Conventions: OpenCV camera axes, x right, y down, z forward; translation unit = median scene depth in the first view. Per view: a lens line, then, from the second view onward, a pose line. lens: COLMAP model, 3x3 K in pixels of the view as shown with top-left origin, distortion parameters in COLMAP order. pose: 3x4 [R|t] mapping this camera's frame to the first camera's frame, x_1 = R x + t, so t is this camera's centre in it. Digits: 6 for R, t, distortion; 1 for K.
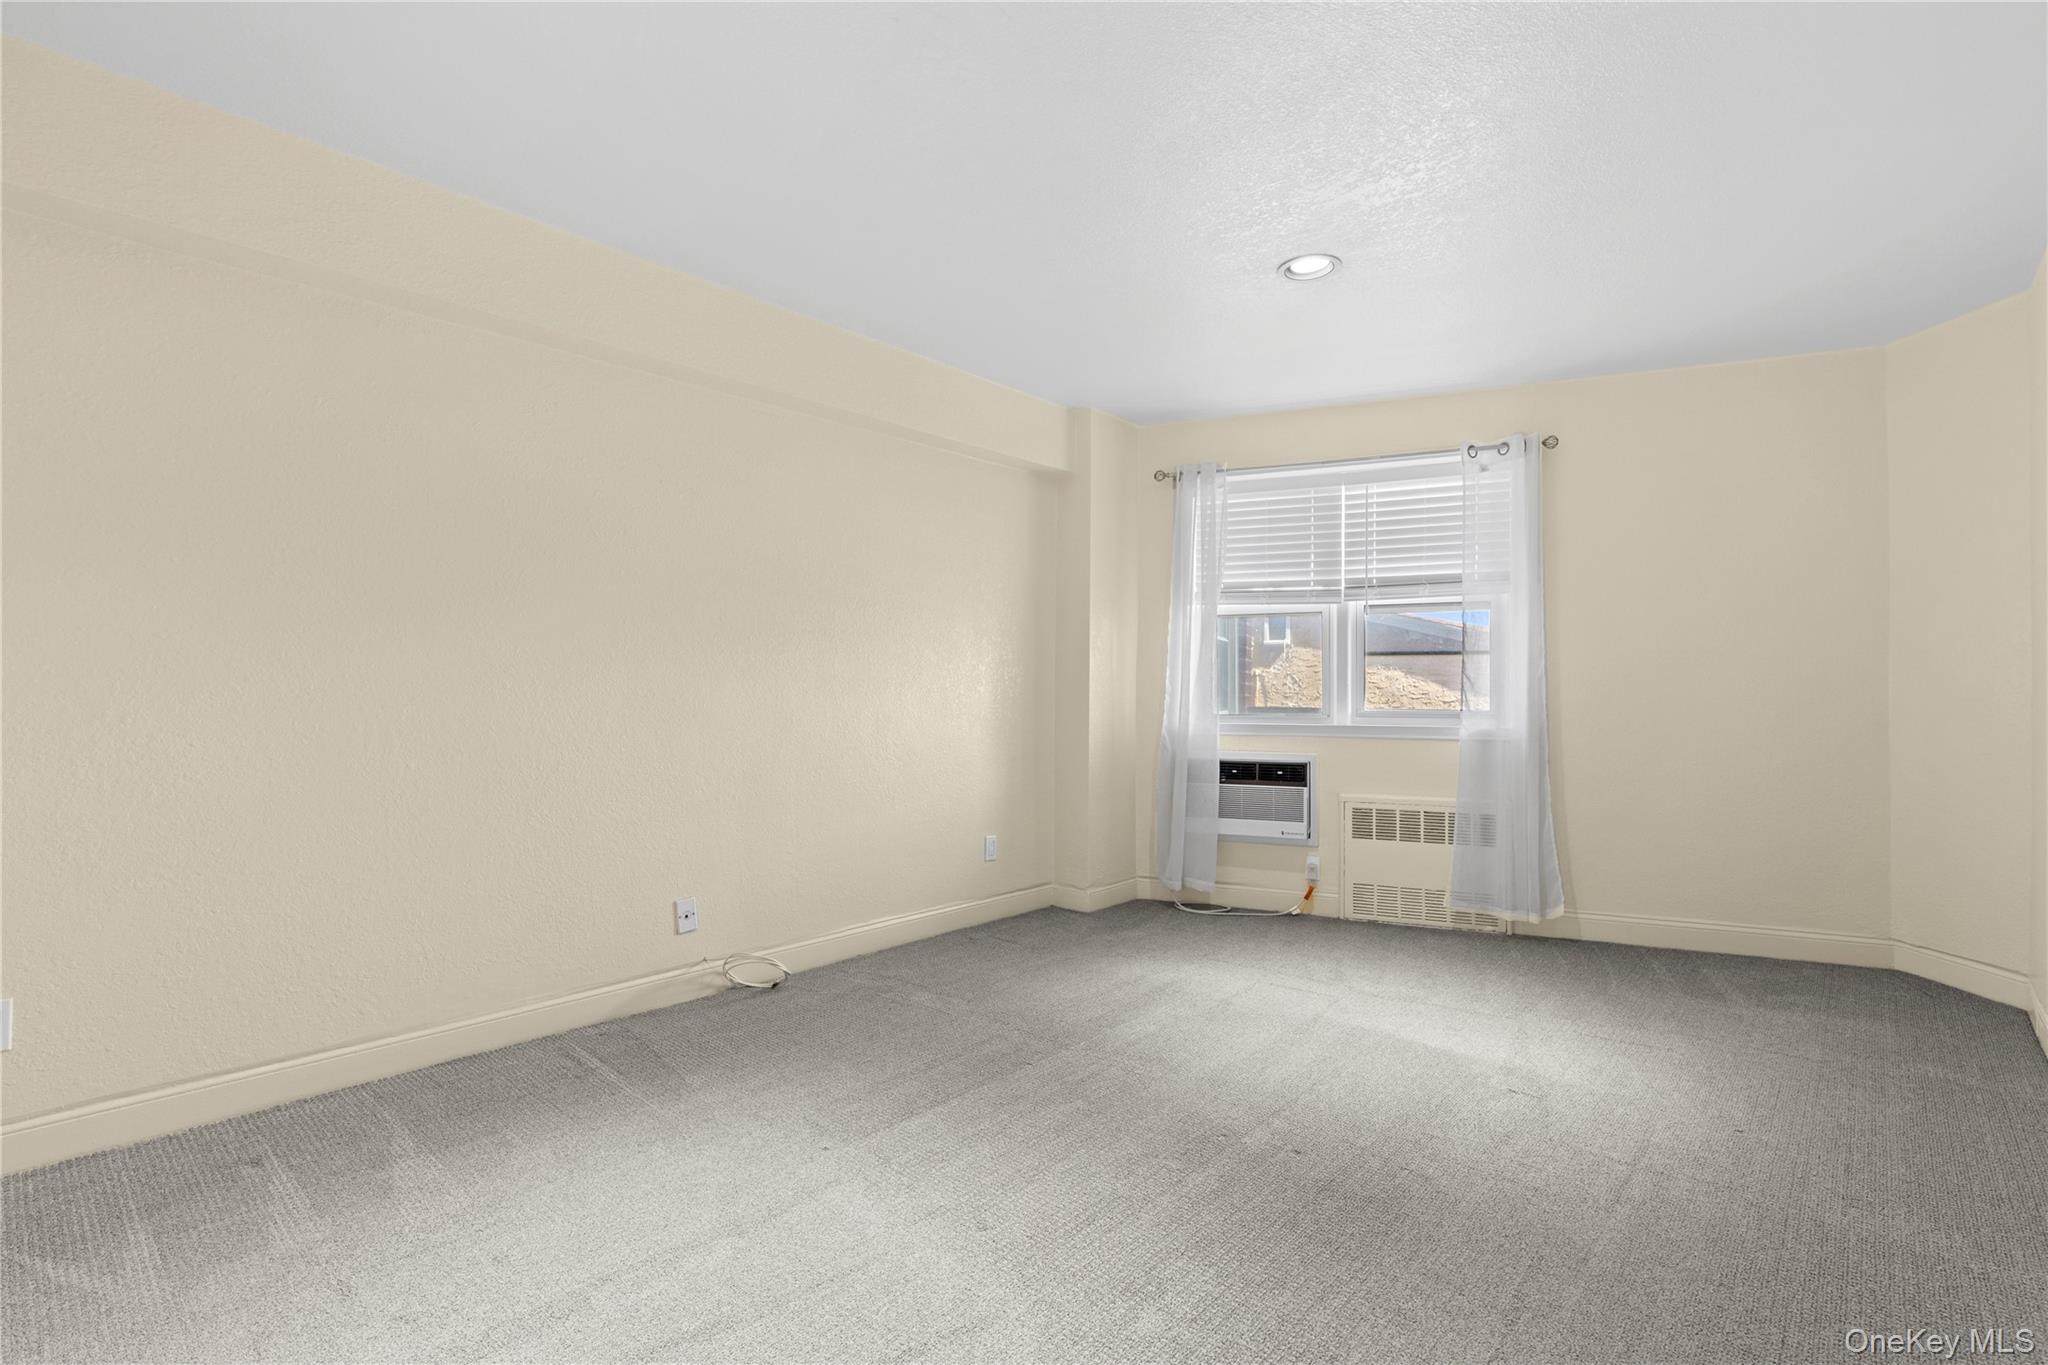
lens RADIAL K [[932.6, 0, 1008.4], [0, 932.6, 689.0], [0, 0, 1]] dist [0.006355, -0.000520]
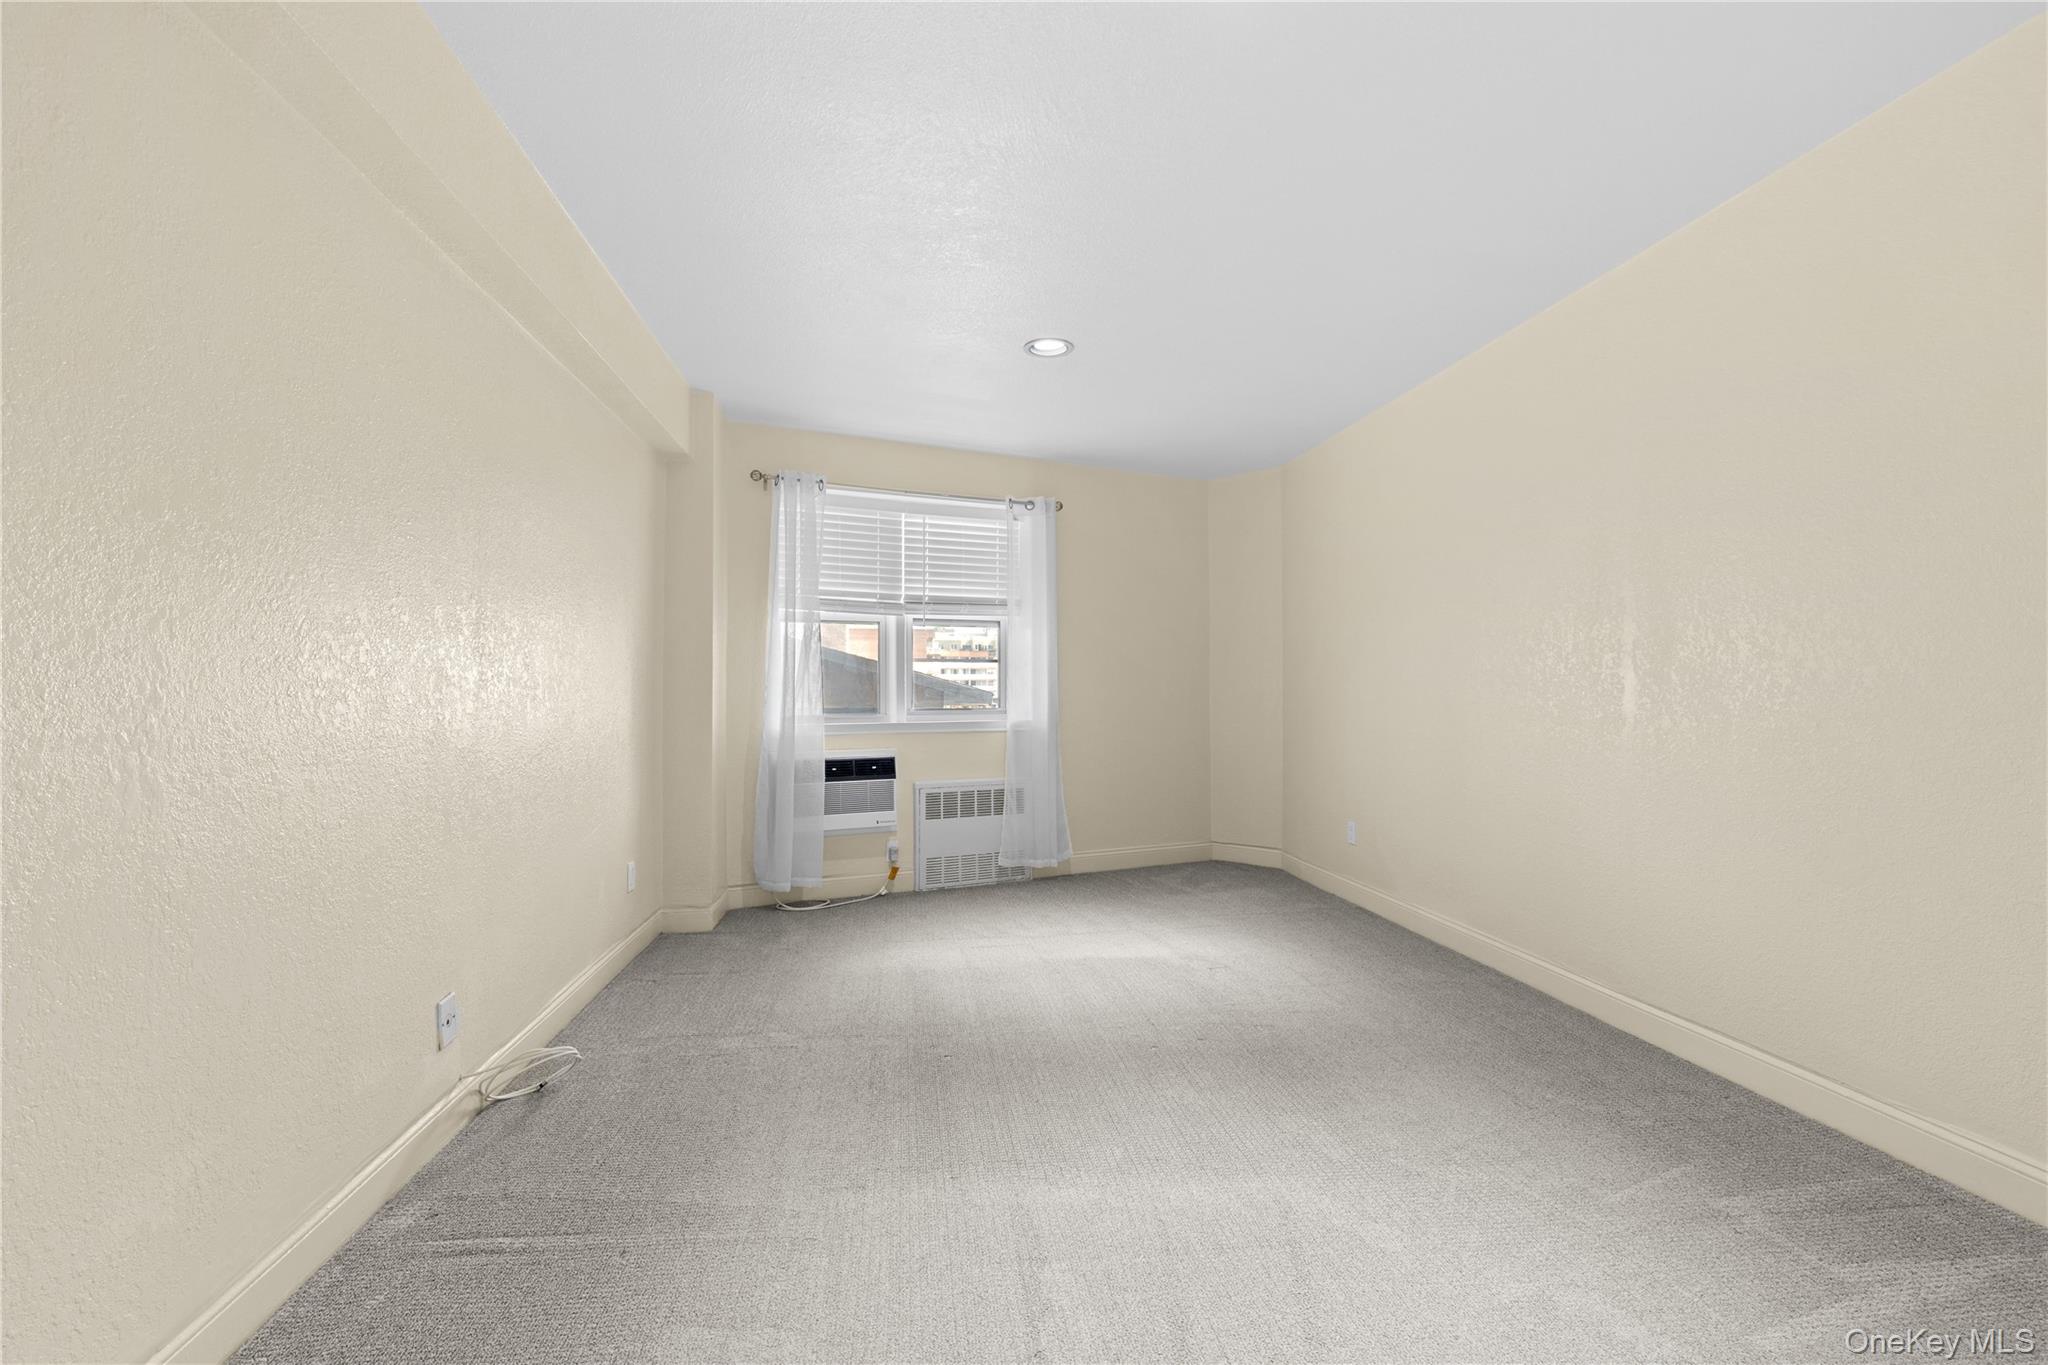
lens RADIAL K [[932.6, 0, 993.9], [0, 932.6, 688.4], [0, 0, 1]] dist [0.006355, -0.000520]
pose [[0.662114, -0.003128, 0.749396, -0.441031], [0.003877, 0.999992, 0.000749, -0.003731], [-0.749393, 0.002410, 0.662121, 0.169627]]
